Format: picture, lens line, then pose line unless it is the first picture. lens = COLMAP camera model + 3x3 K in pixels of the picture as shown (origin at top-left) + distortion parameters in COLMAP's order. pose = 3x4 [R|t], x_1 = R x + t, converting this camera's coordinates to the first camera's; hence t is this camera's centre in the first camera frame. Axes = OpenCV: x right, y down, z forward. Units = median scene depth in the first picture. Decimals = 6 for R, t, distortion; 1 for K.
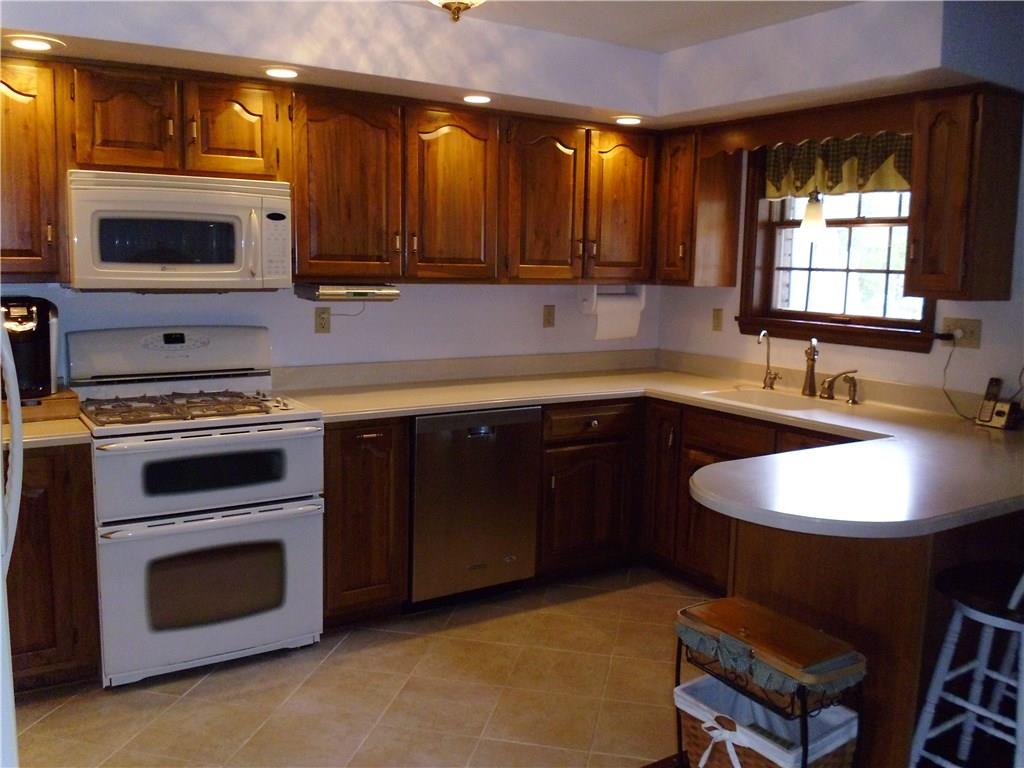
lens RADIAL K [[890.1, 0, 512.0], [0, 890.1, 384.0], [0, 0, 1]] dist [0.051664, -0.183635]
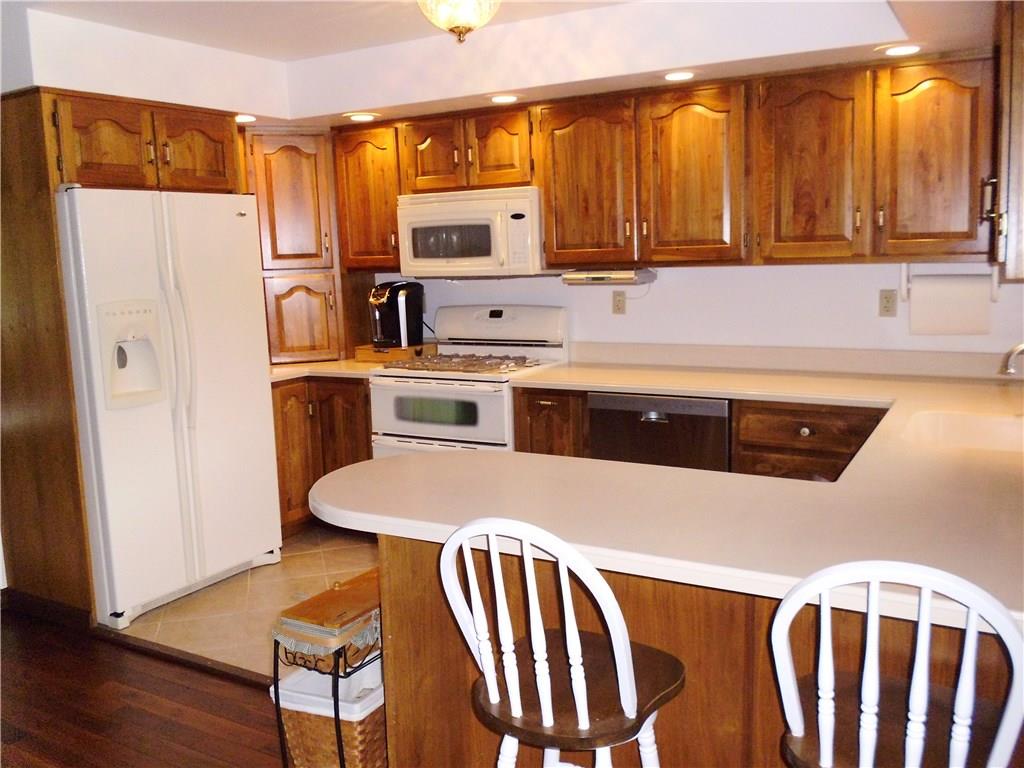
lens RADIAL K [[890.1, 0, 512.0], [0, 890.1, 384.0], [0, 0, 1]] dist [0.051664, -0.183635]
pose [[0.455017, 0.097273, -0.885154, 0.755084], [-0.081616, 0.994388, 0.067322, -0.036195], [0.886735, 0.041610, 0.460403, 0.397410]]
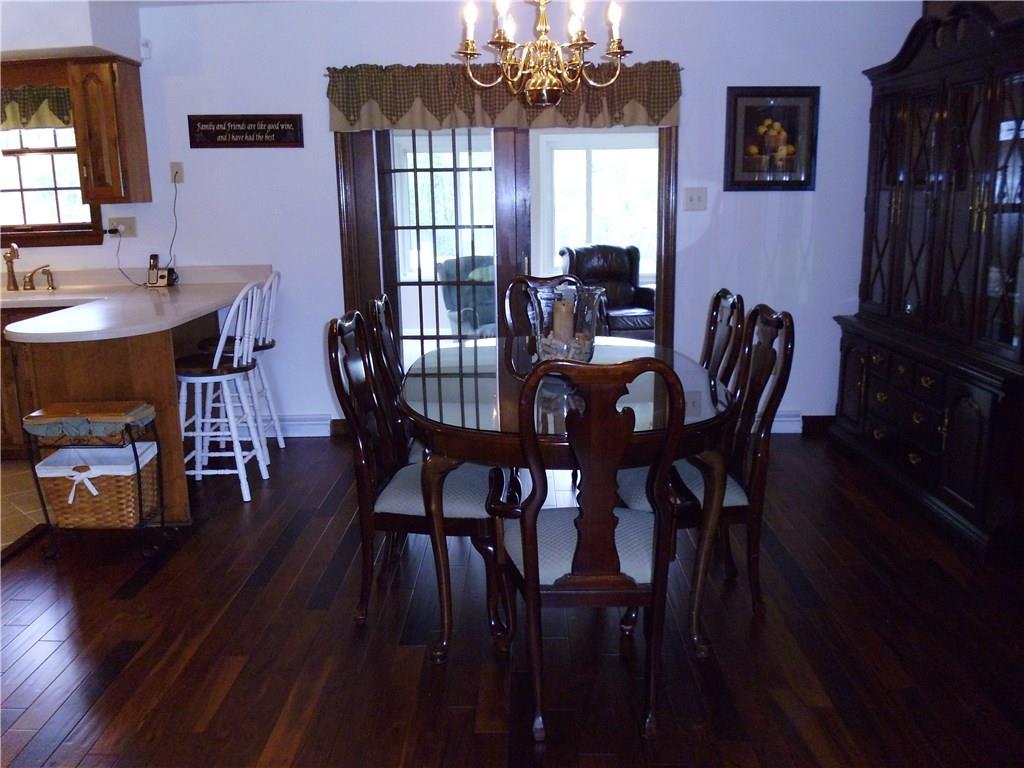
lens RADIAL K [[890.1, 0, 512.0], [0, 890.1, 384.0], [0, 0, 1]] dist [0.051664, -0.183635]
pose [[0.557006, -0.206530, 0.804419, -0.440174], [0.145501, 0.977873, 0.150313, 0.079227], [-0.817663, 0.033318, 0.574732, -0.415131]]
